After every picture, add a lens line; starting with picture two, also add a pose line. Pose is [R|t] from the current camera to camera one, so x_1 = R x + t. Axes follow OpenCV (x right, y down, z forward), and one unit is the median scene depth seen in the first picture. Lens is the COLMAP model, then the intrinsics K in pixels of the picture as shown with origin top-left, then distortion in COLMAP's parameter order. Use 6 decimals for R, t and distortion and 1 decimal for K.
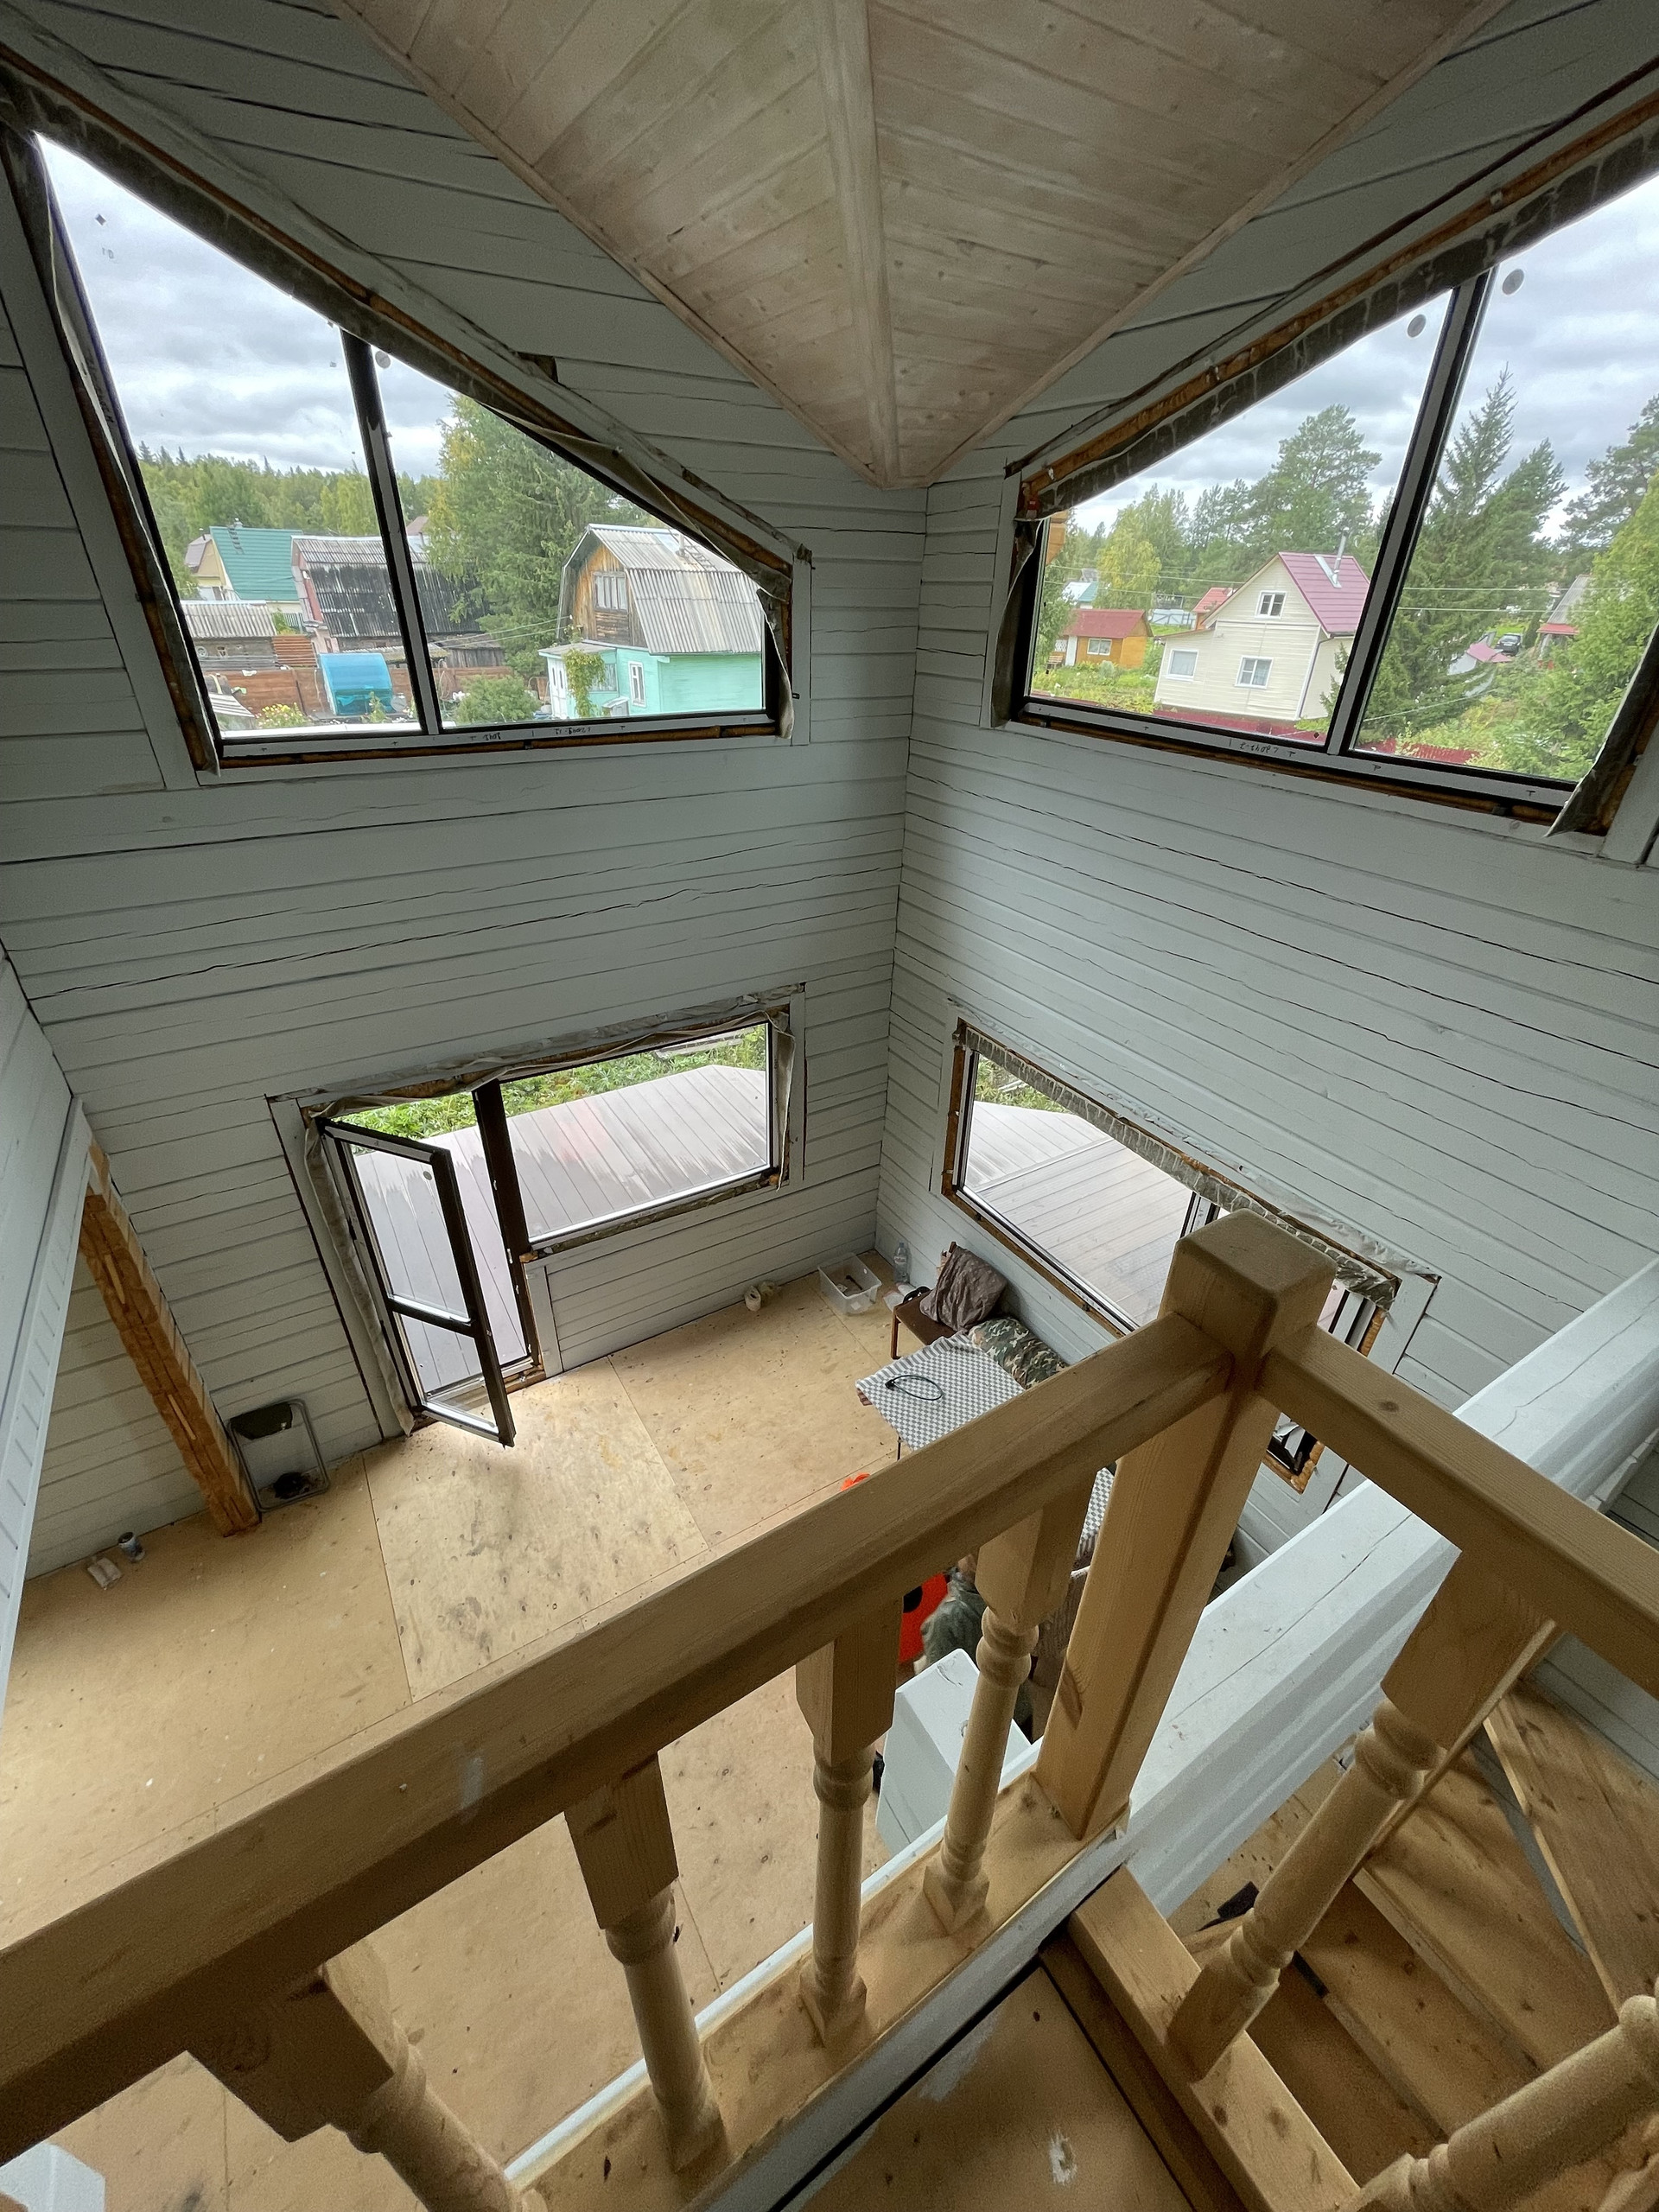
lens RADIAL K [[893.8, 0, 821.4], [0, 893.8, 1108.9], [0, 0, 1]] dist [-0.002290, -0.000260]
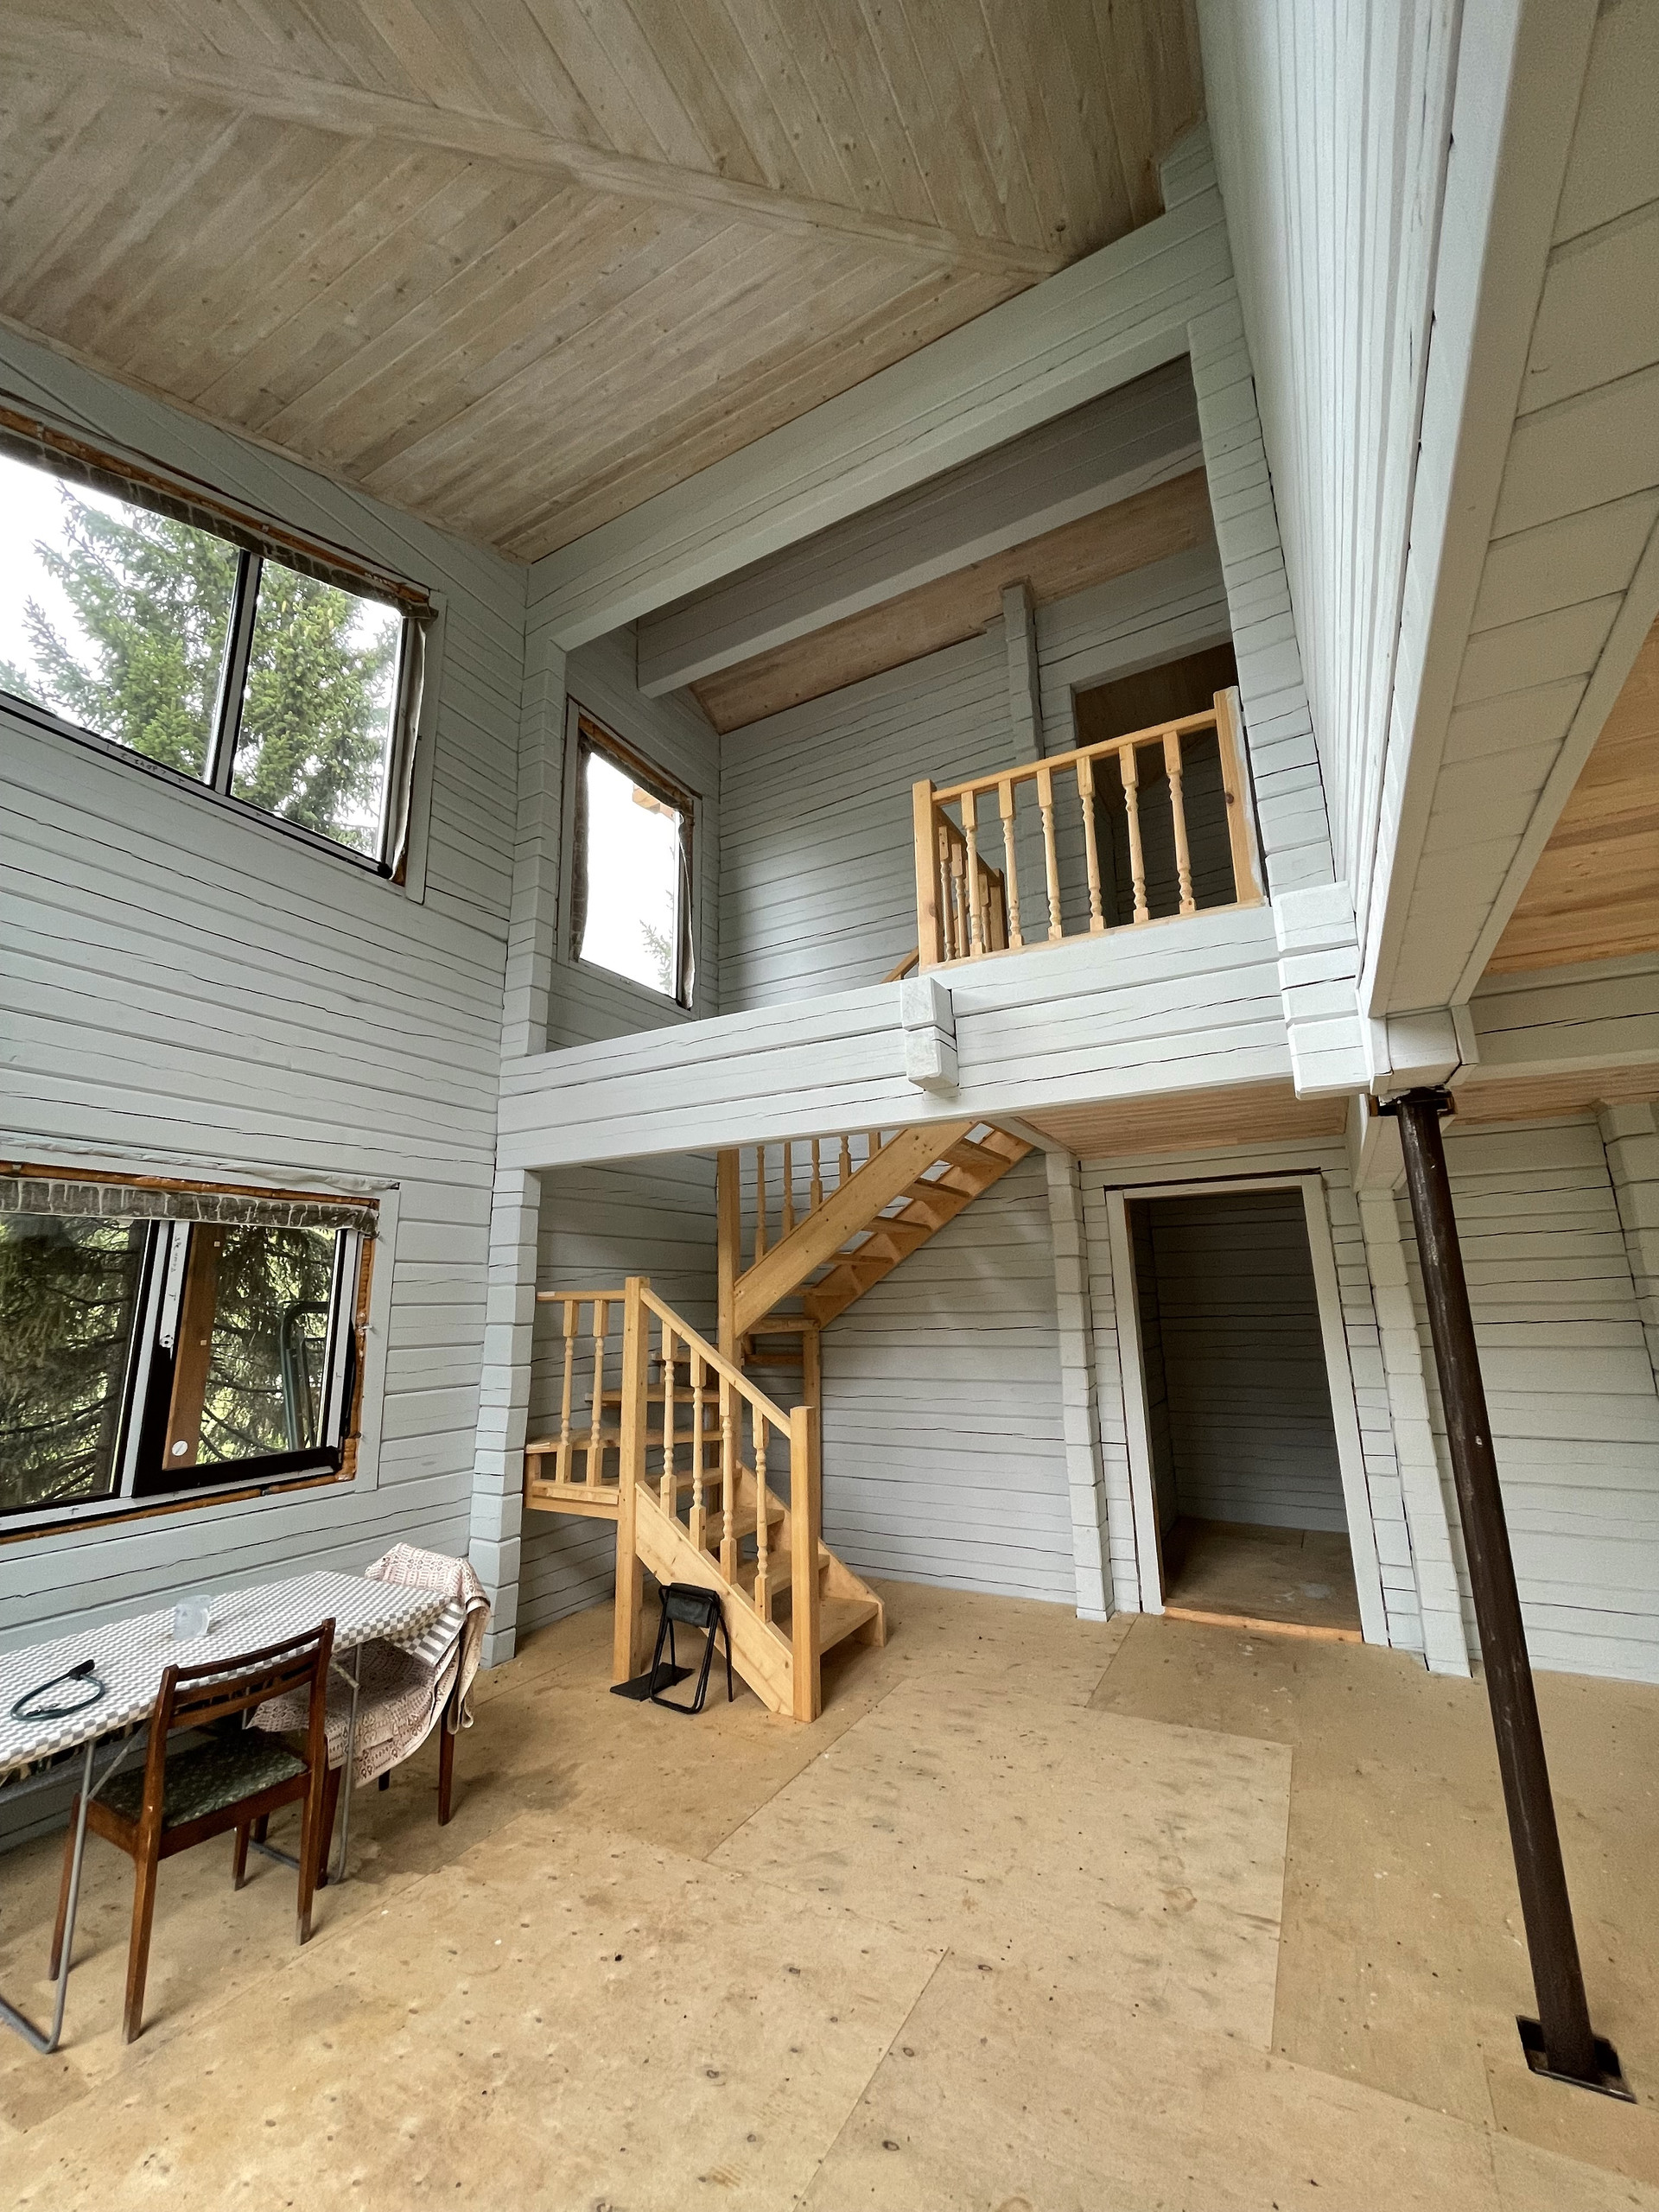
lens RADIAL K [[893.8, 0, 825.6], [0, 893.8, 1103.6], [0, 0, 1]] dist [-0.002290, -0.000260]
pose [[-0.492106, 0.174154, 0.852937, -0.796173], [0.448925, 0.890225, 0.077242, 0.260965], [-0.745854, 0.420916, -0.516267, 1.137747]]
